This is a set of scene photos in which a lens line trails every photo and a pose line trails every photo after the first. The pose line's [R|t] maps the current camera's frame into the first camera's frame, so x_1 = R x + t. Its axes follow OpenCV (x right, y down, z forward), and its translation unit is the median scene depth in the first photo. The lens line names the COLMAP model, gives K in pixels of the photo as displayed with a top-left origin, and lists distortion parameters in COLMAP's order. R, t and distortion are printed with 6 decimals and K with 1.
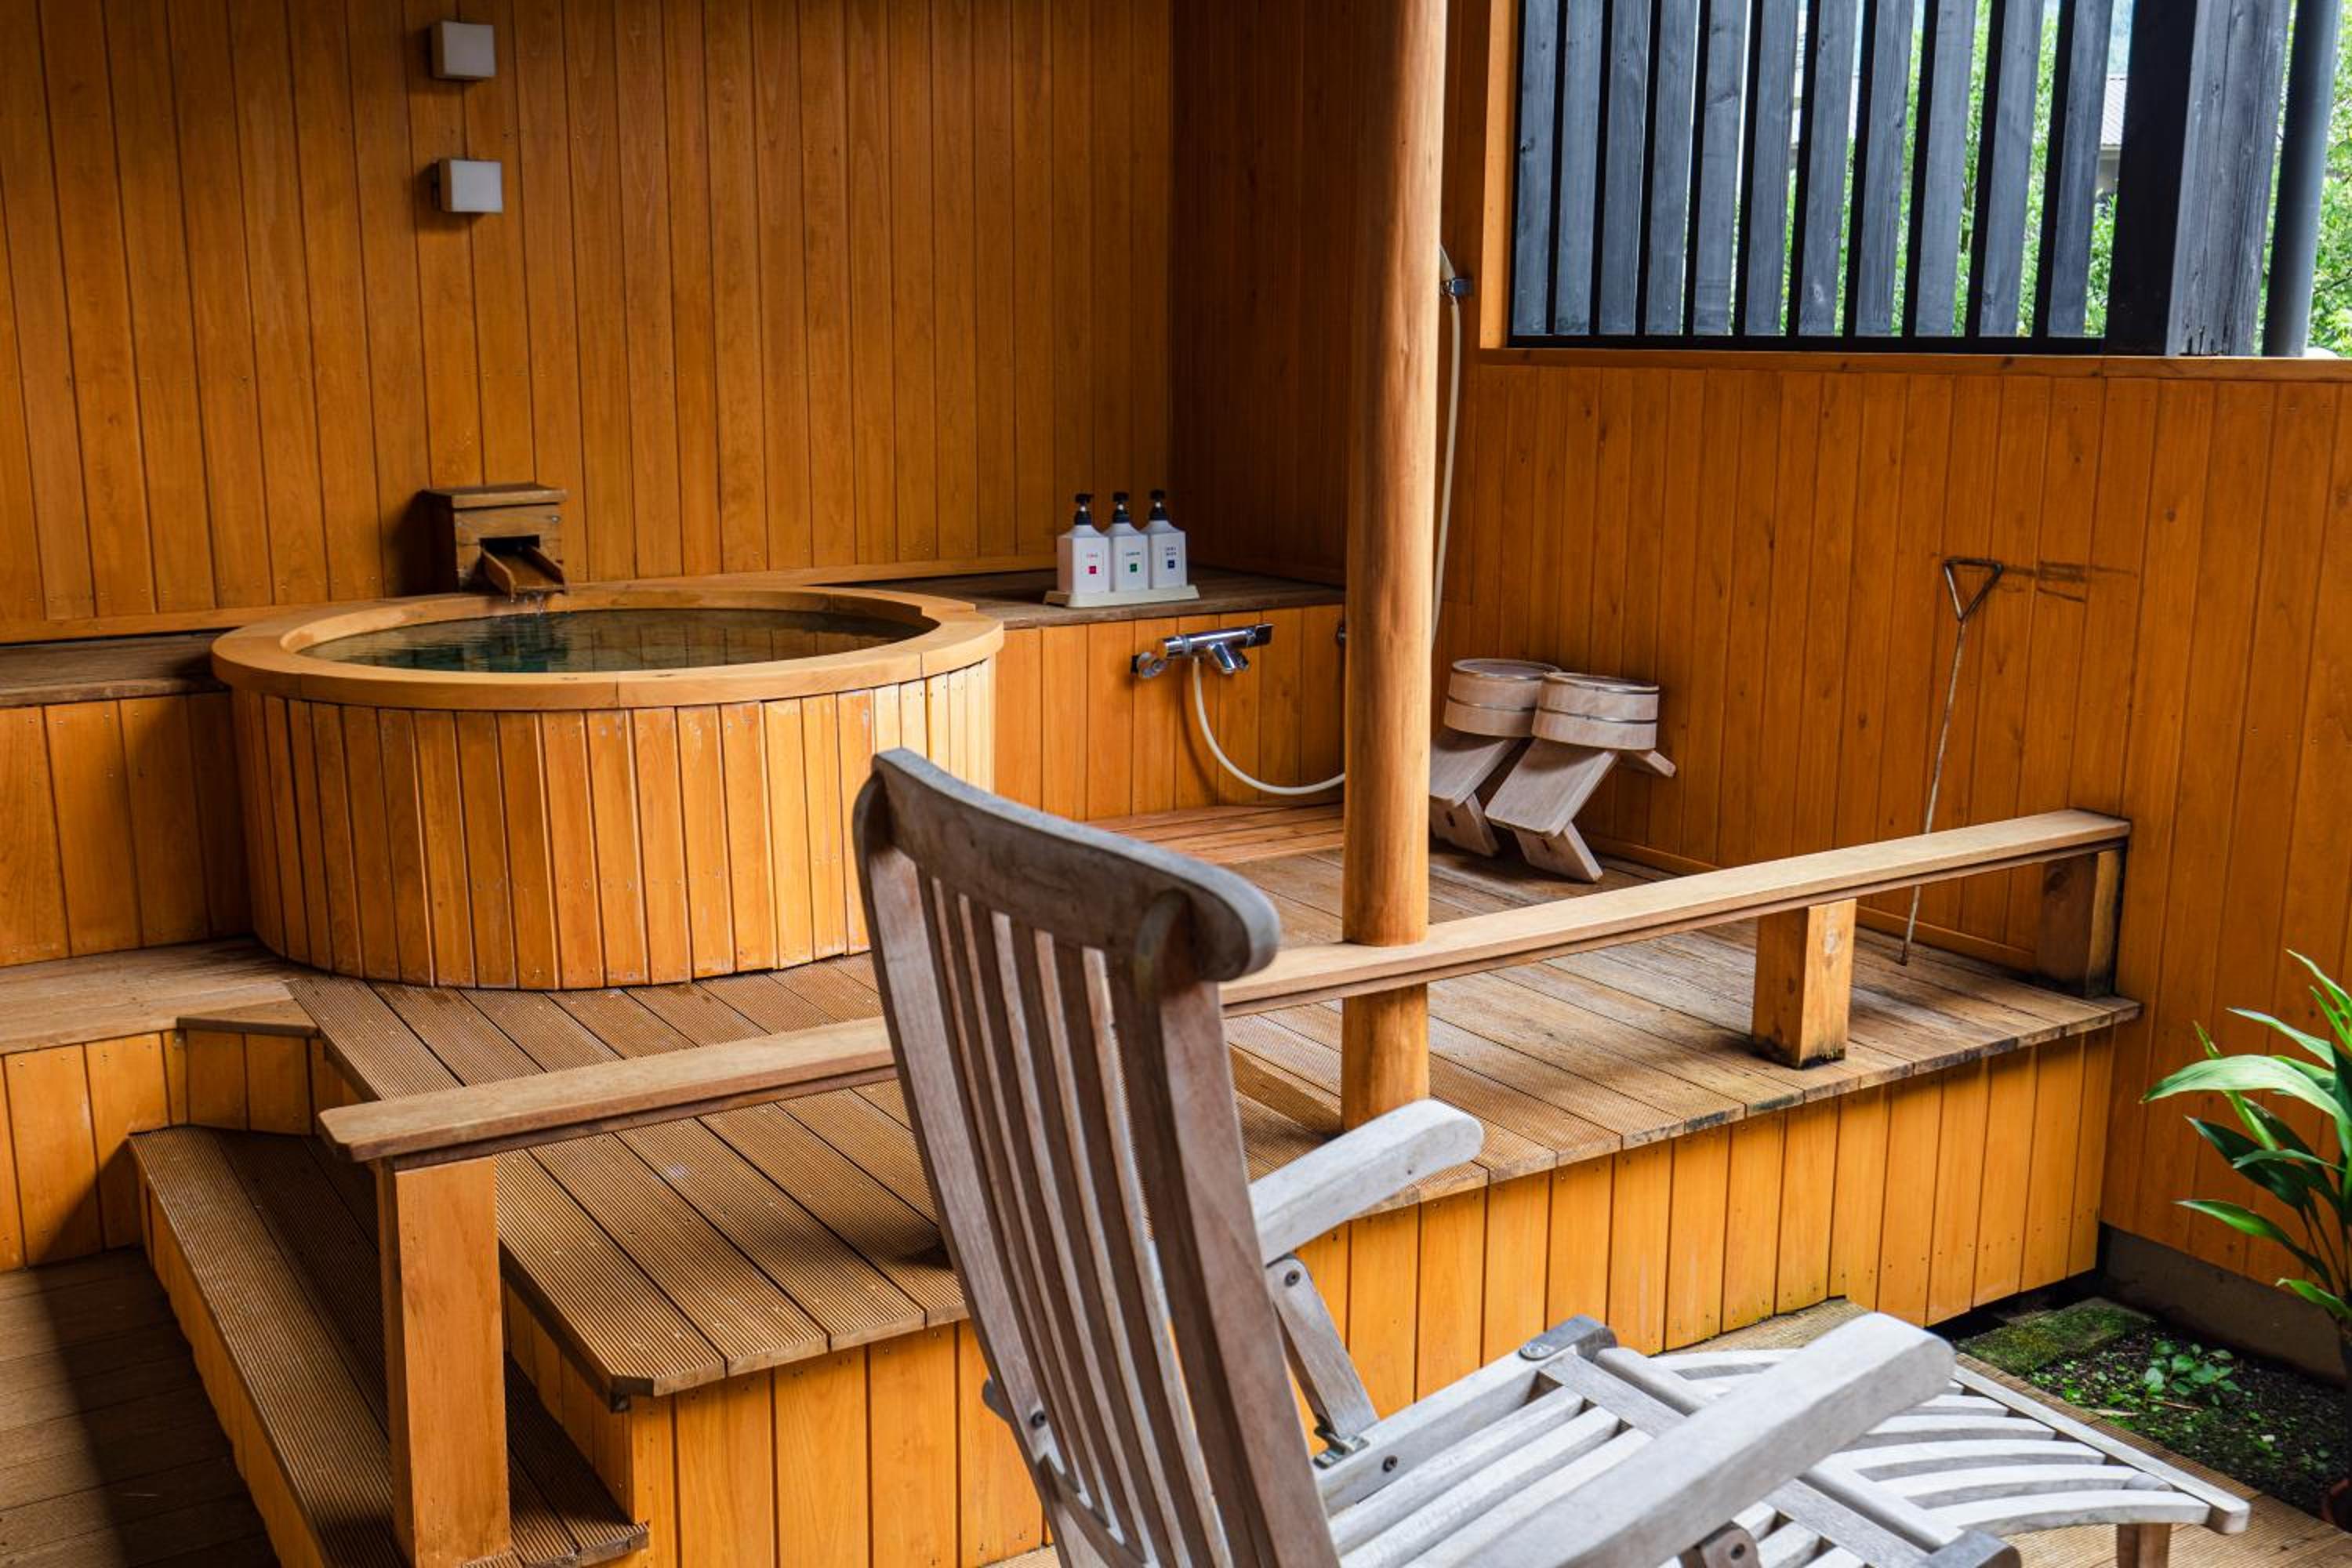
lens RADIAL K [[2270.3, 0, 1176.0], [0, 2270.3, 784.0], [0, 0, 1]] dist [0.024196, -0.002190]
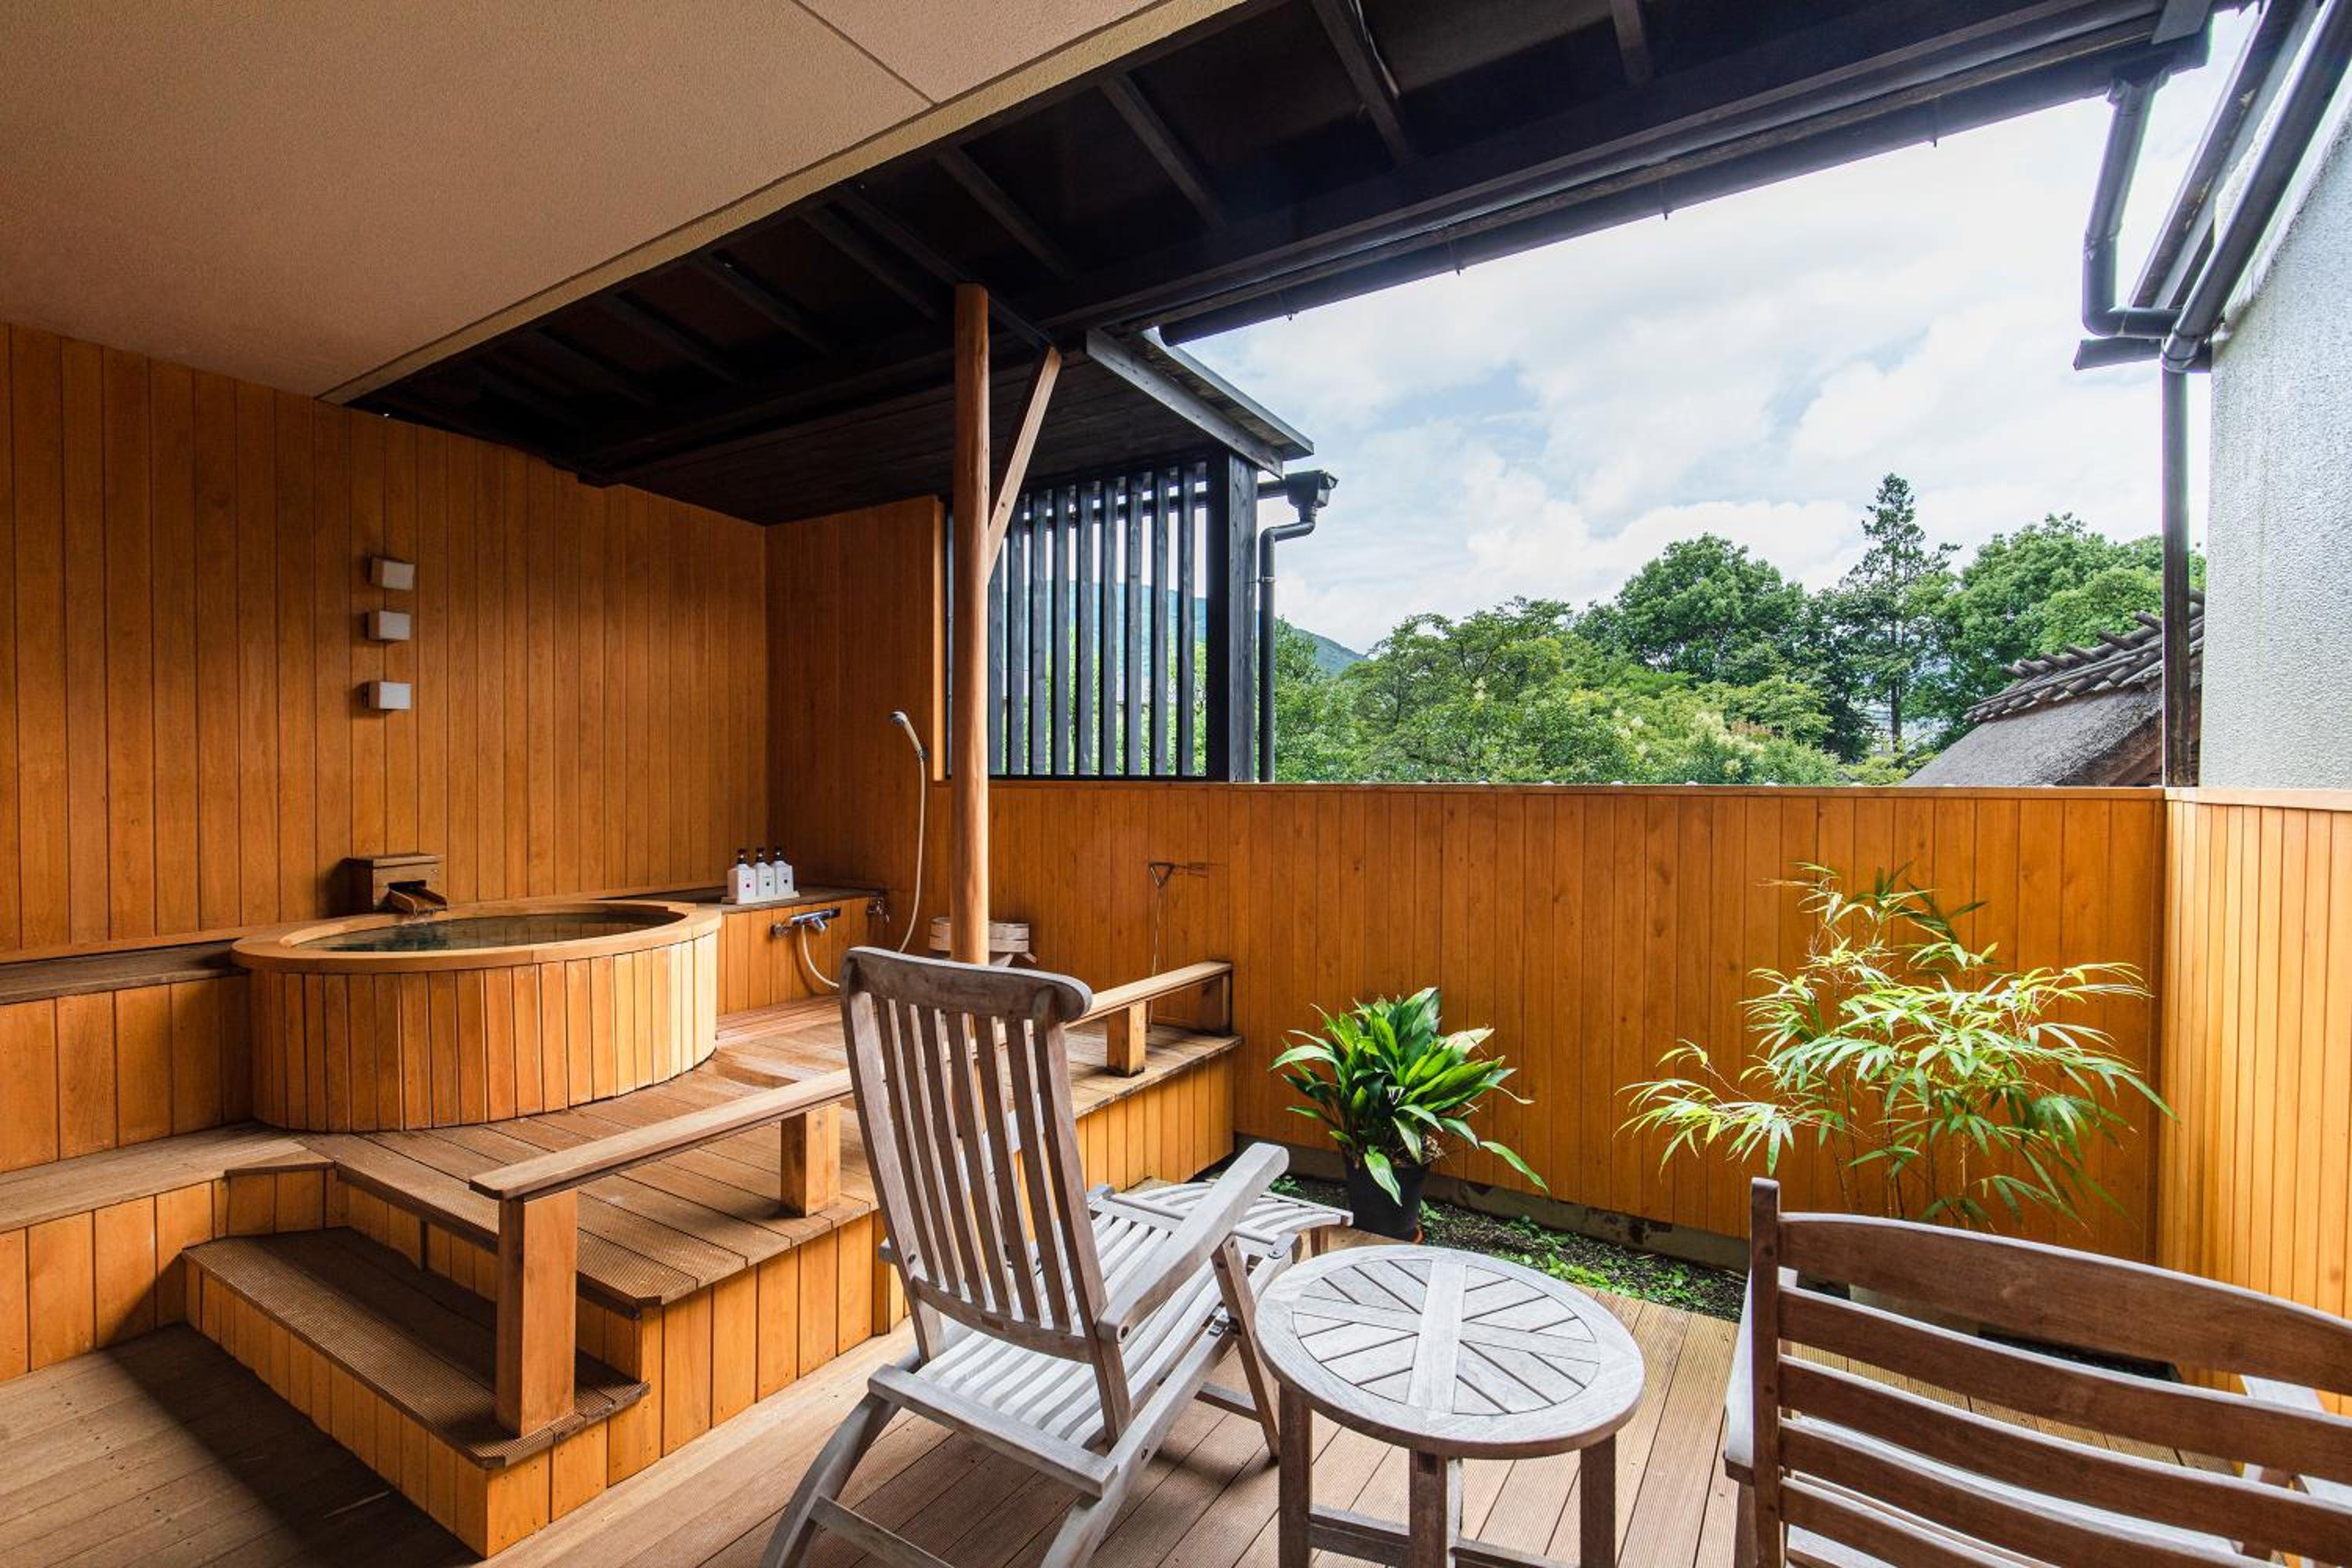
lens RADIAL K [[1056.8, 0, 1176.0], [0, 1056.8, 784.0], [0, 0, 1]] dist [0.013573, -0.000131]
pose [[0.901319, -0.001387, 0.433153, -0.135970], [0.083003, 0.982016, -0.169572, 0.013743], [-0.425128, 0.188792, 0.885225, -0.043454]]
